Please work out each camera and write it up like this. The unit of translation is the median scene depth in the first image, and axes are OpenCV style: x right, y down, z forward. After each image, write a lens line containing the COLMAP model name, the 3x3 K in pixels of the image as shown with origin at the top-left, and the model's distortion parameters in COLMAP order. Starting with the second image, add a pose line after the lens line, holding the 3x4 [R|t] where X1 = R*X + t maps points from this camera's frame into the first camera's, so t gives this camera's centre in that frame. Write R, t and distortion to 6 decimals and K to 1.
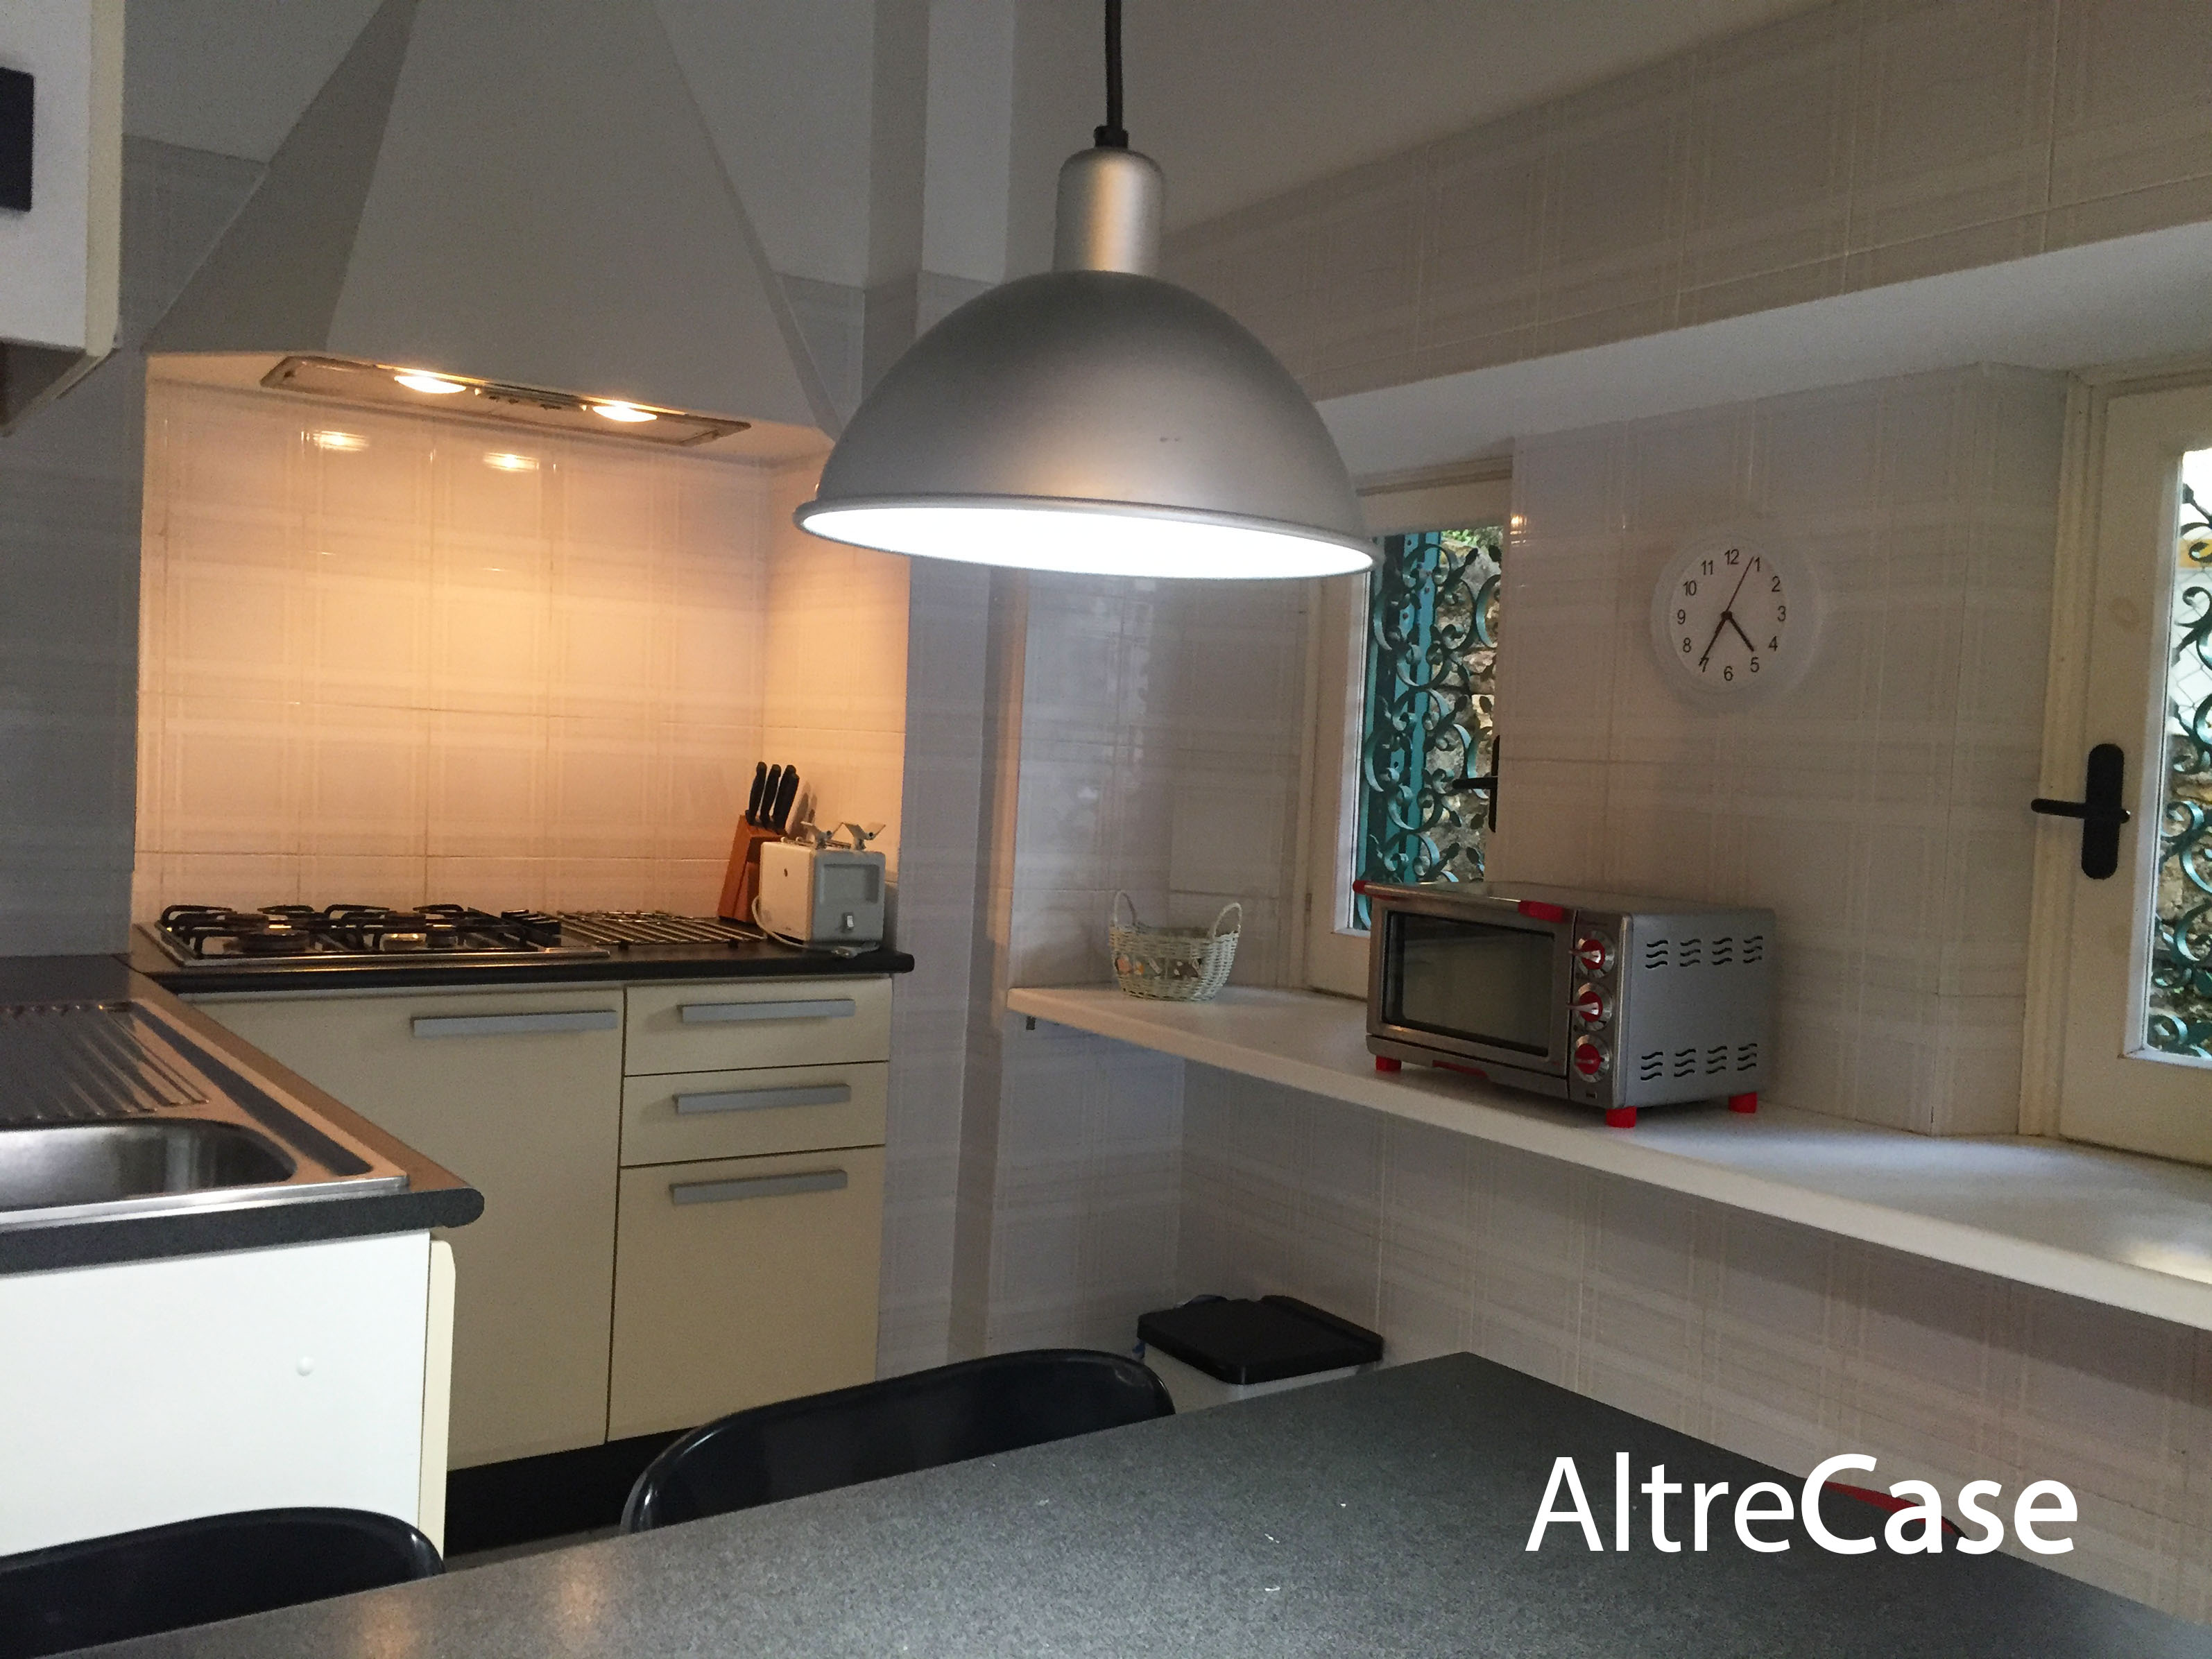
lens RADIAL K [[1909.1, 0, 1112.3], [0, 1909.1, 834.7], [0, 0, 1]] dist [0.079062, -0.108775]
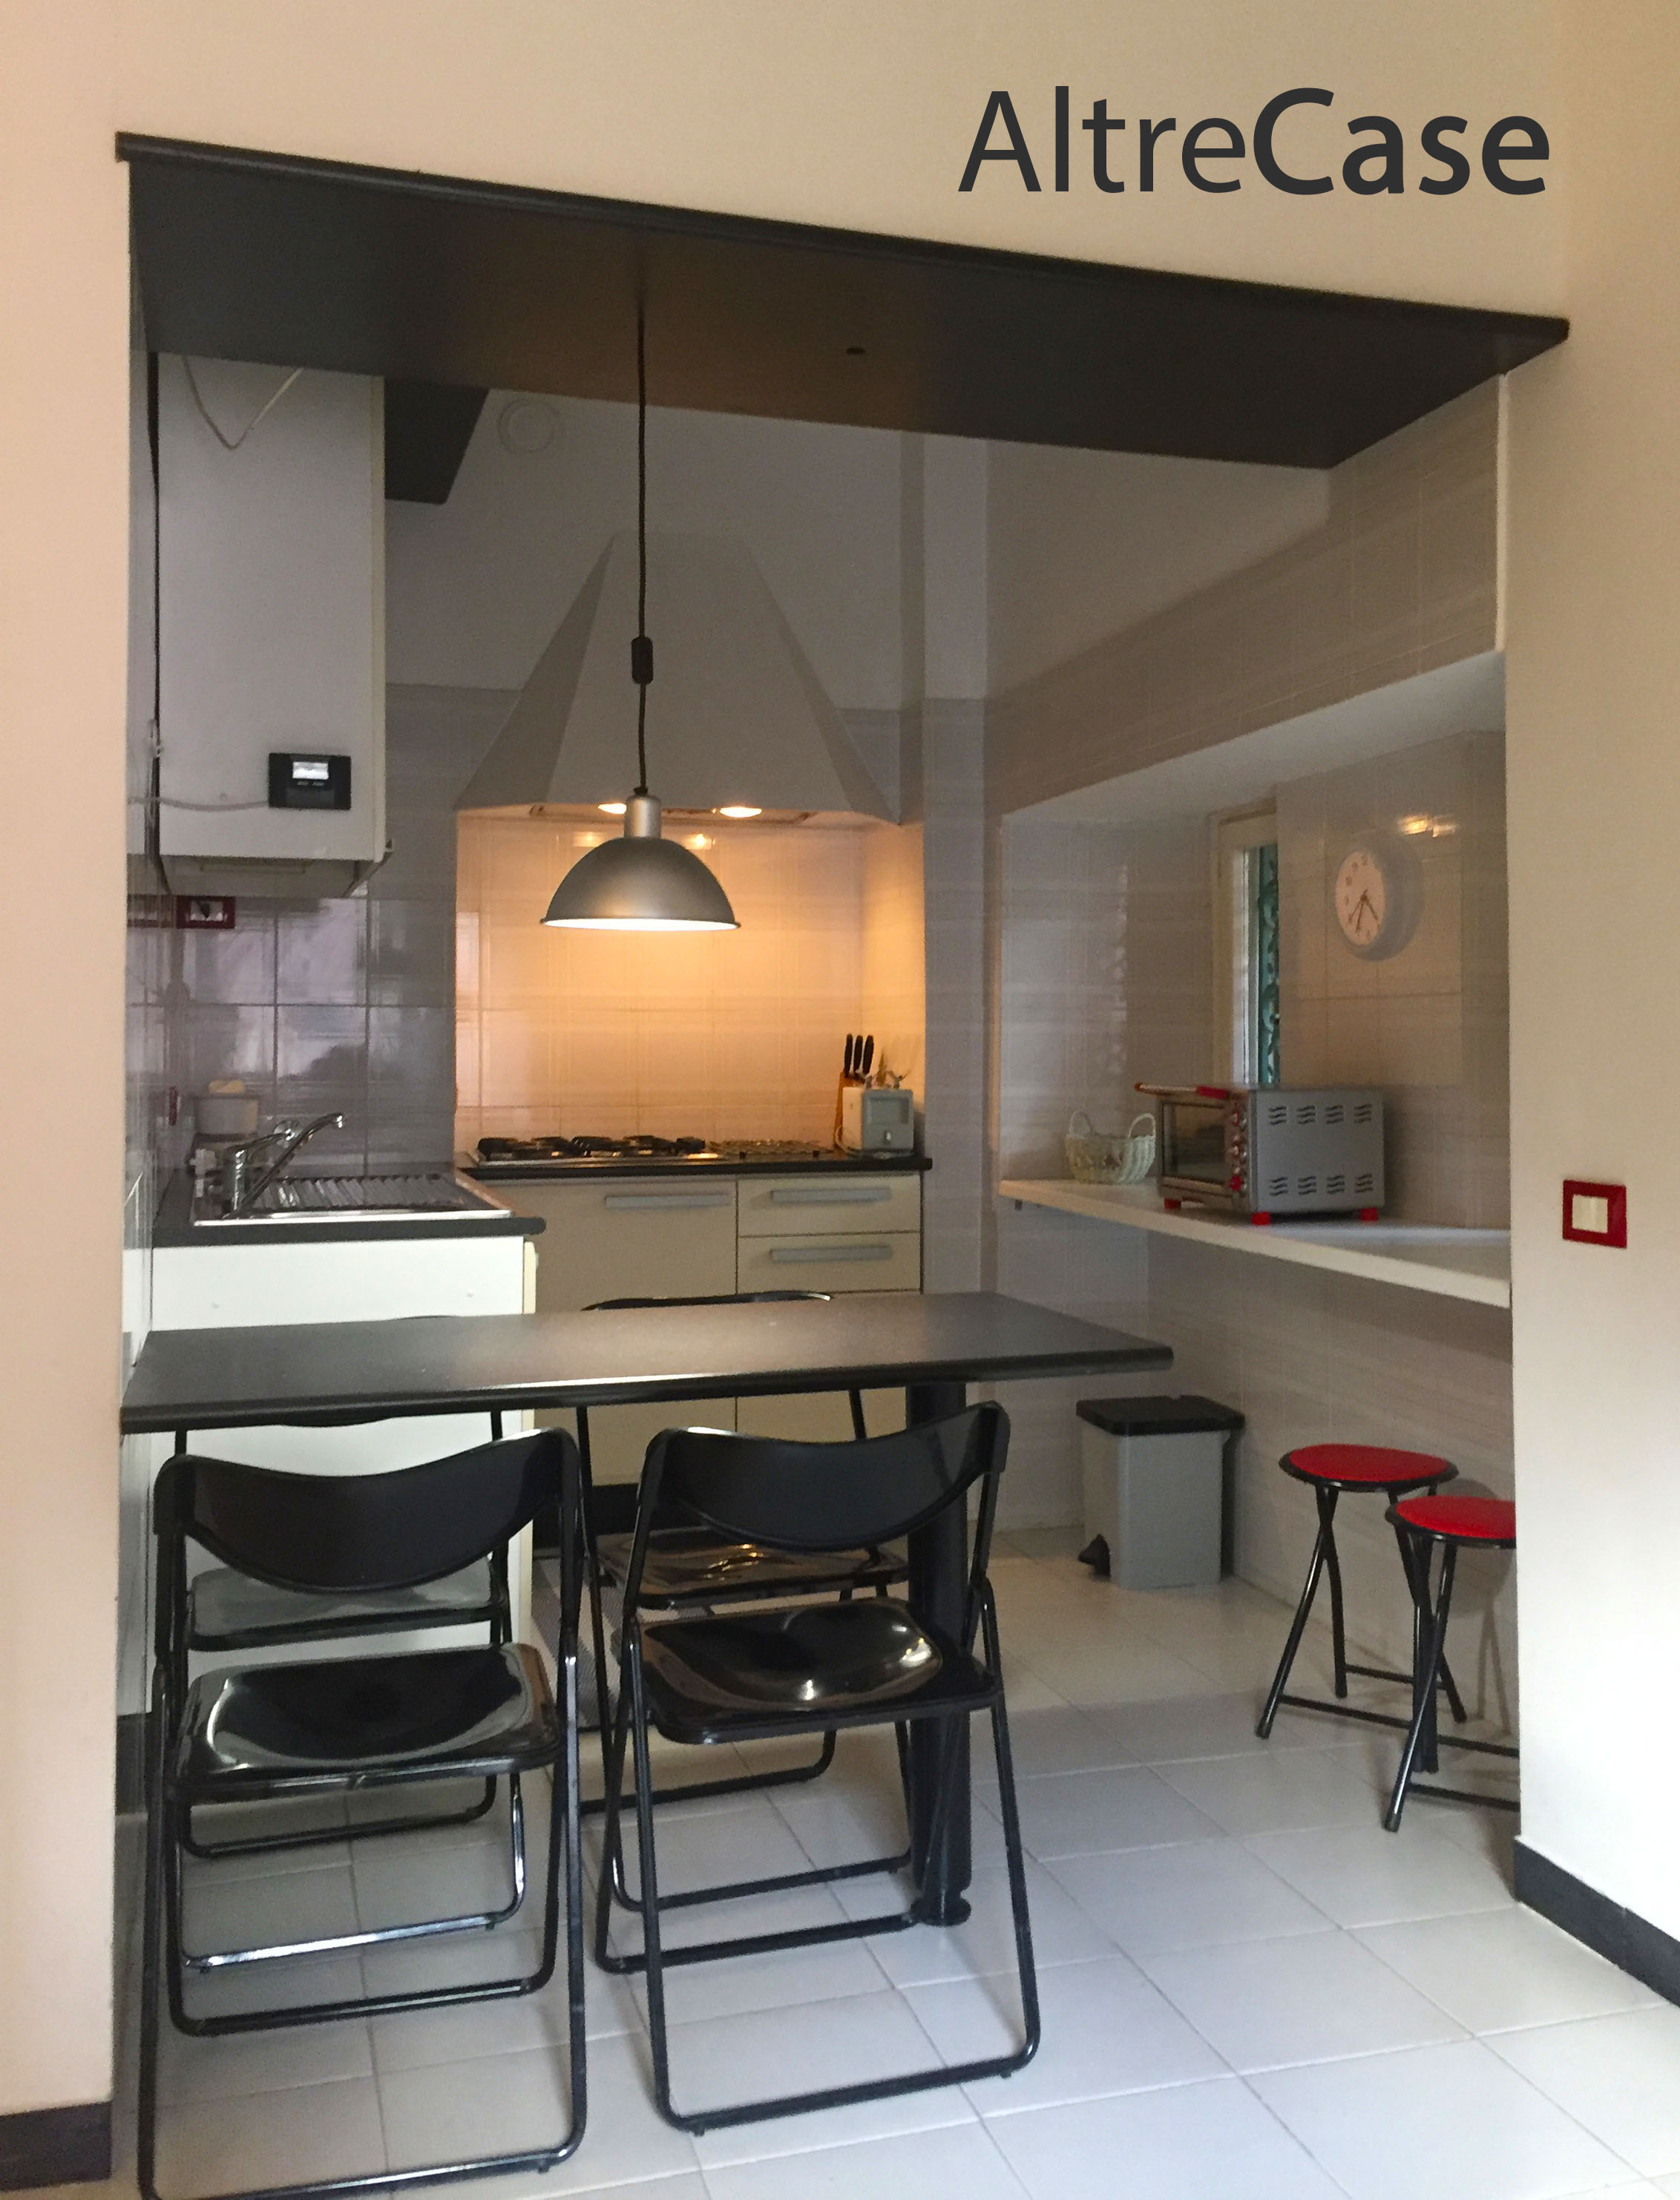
lens RADIAL K [[1845.1, 0, 839.6], [0, 1845.1, 962.4], [0, 0, 1]] dist [0.000918, 0.000233]
pose [[0.951257, -0.061141, -0.302279, 0.338026], [0.034580, 0.995116, -0.092459, 0.053376], [0.306456, 0.077500, 0.948725, -0.476821]]
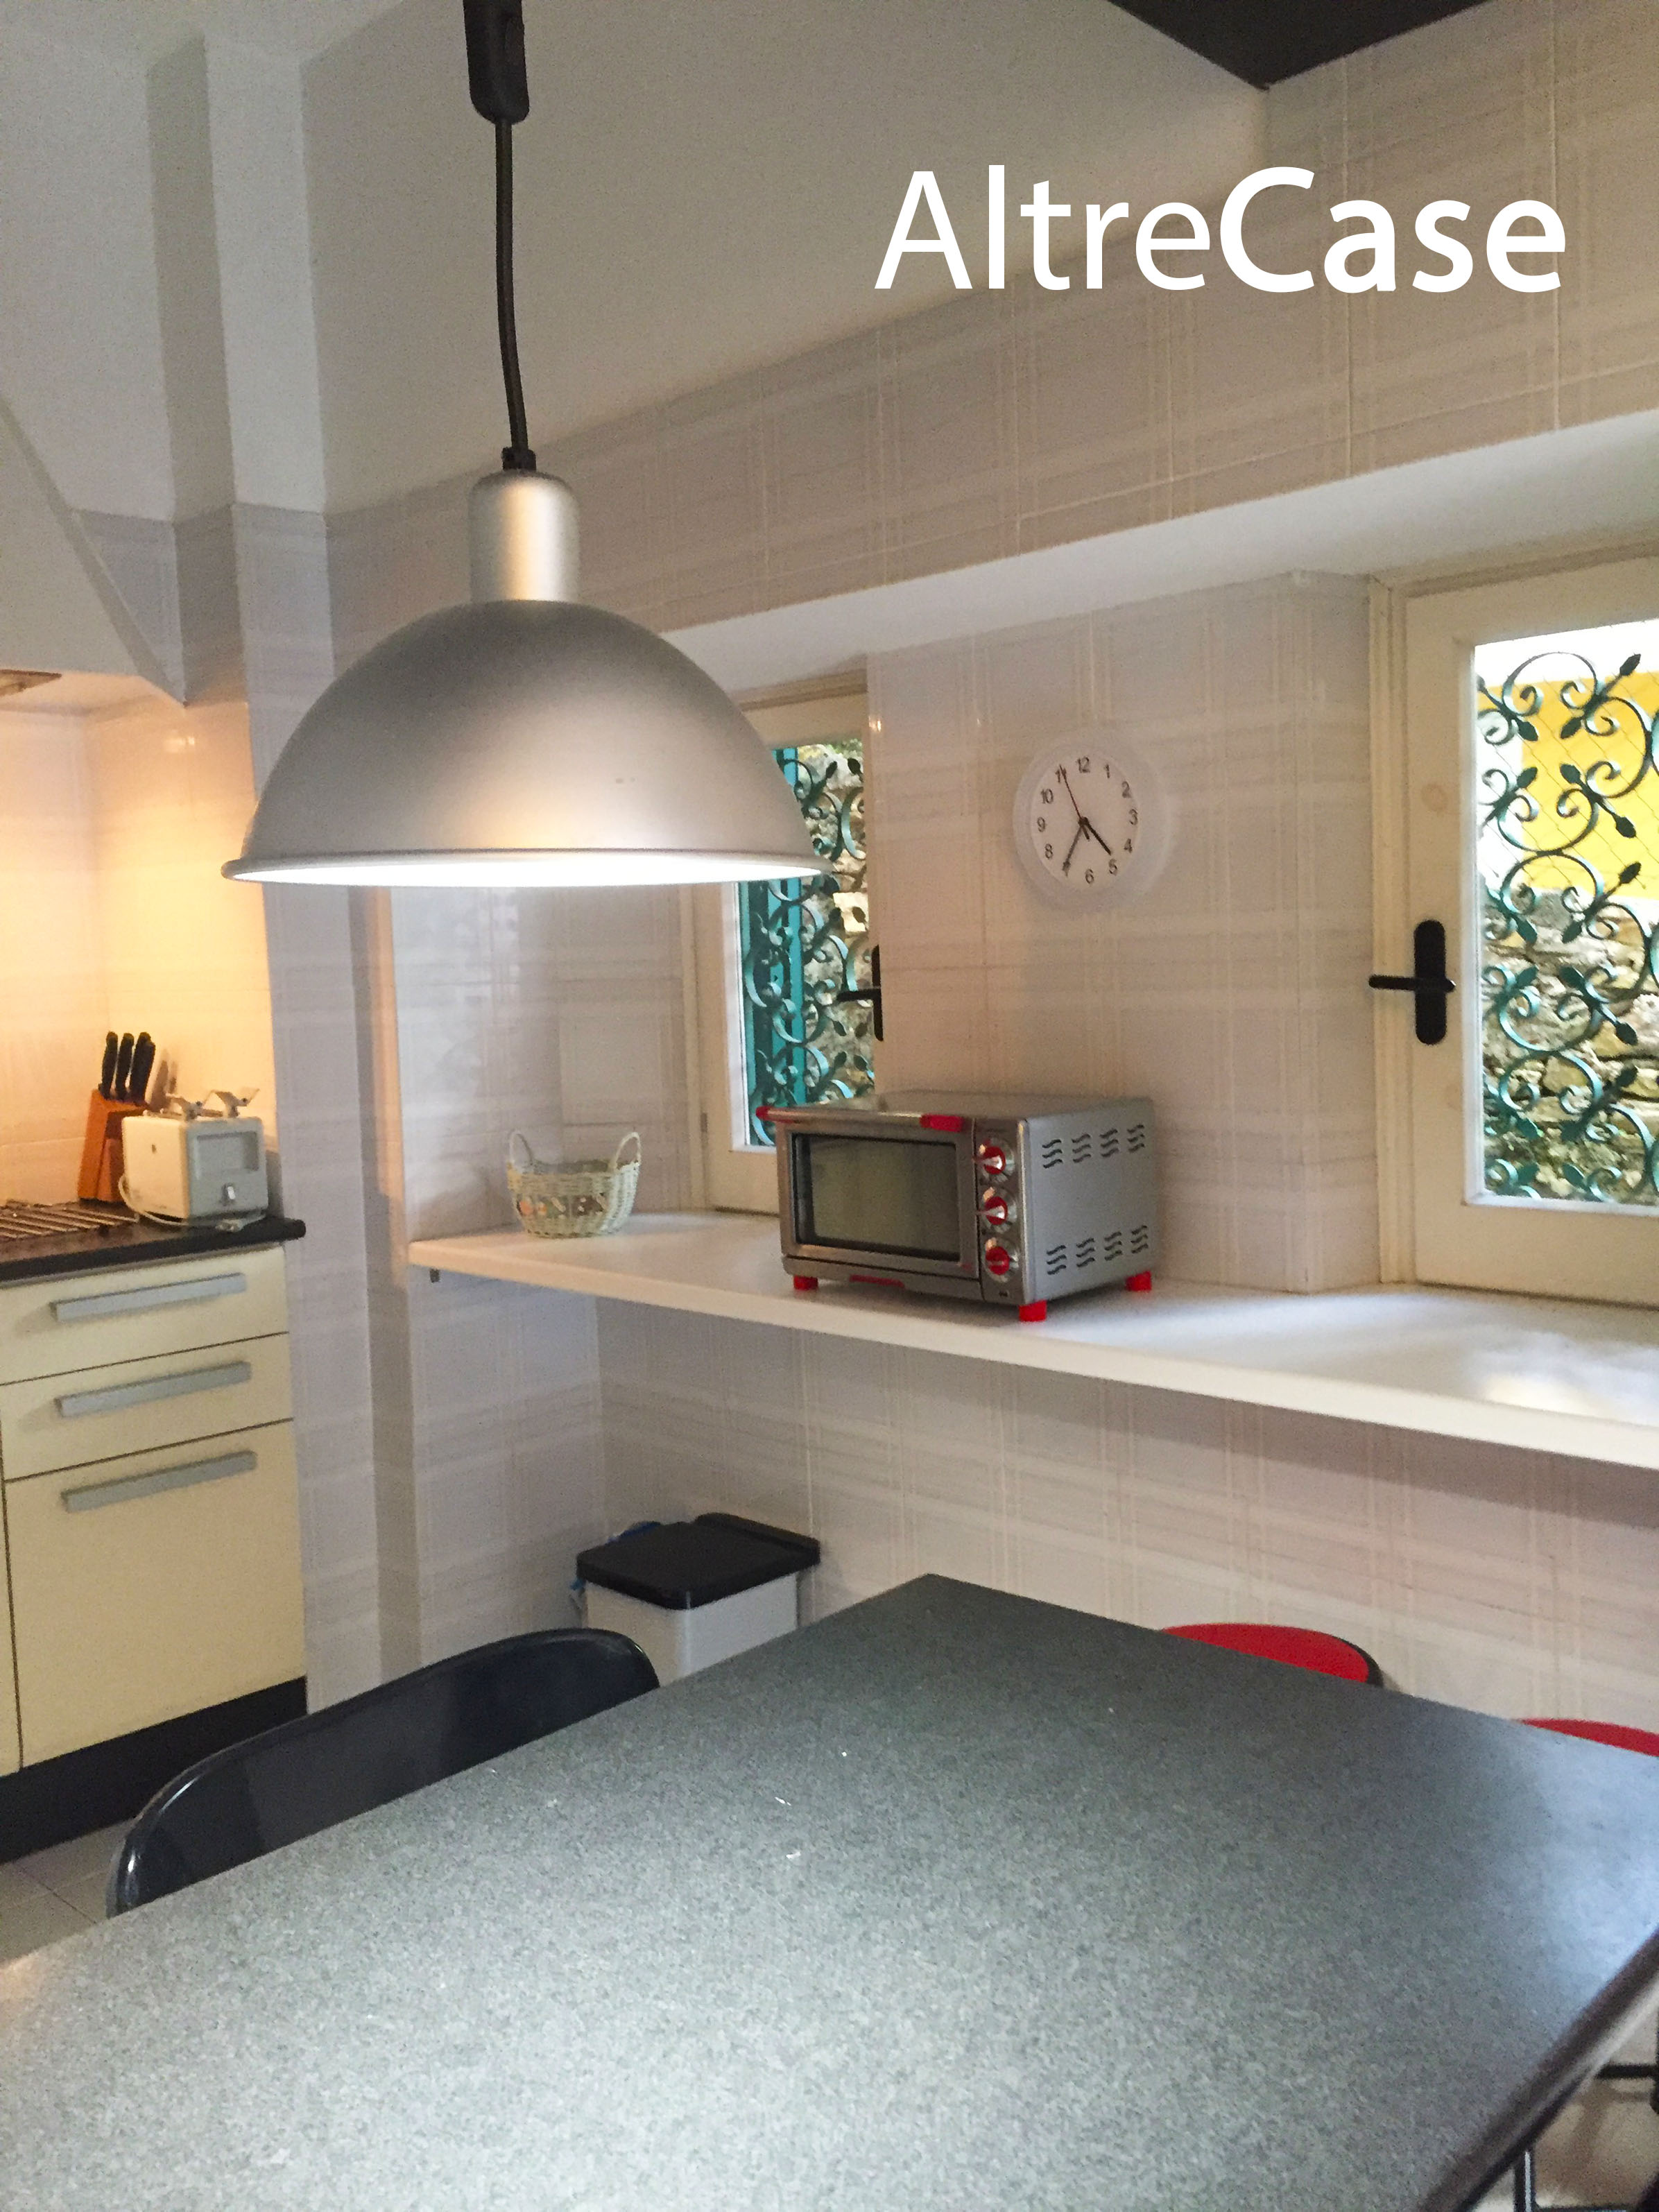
lens RADIAL K [[1909.1, 0, 847.8], [0, 1909.1, 1097.8], [0, 0, 1]] dist [0.079062, -0.108775]
pose [[0.977146, -0.098091, 0.188582, -0.015891], [0.091590, 0.994872, 0.042907, -0.019178], [-0.191823, -0.024654, 0.981120, -0.001211]]
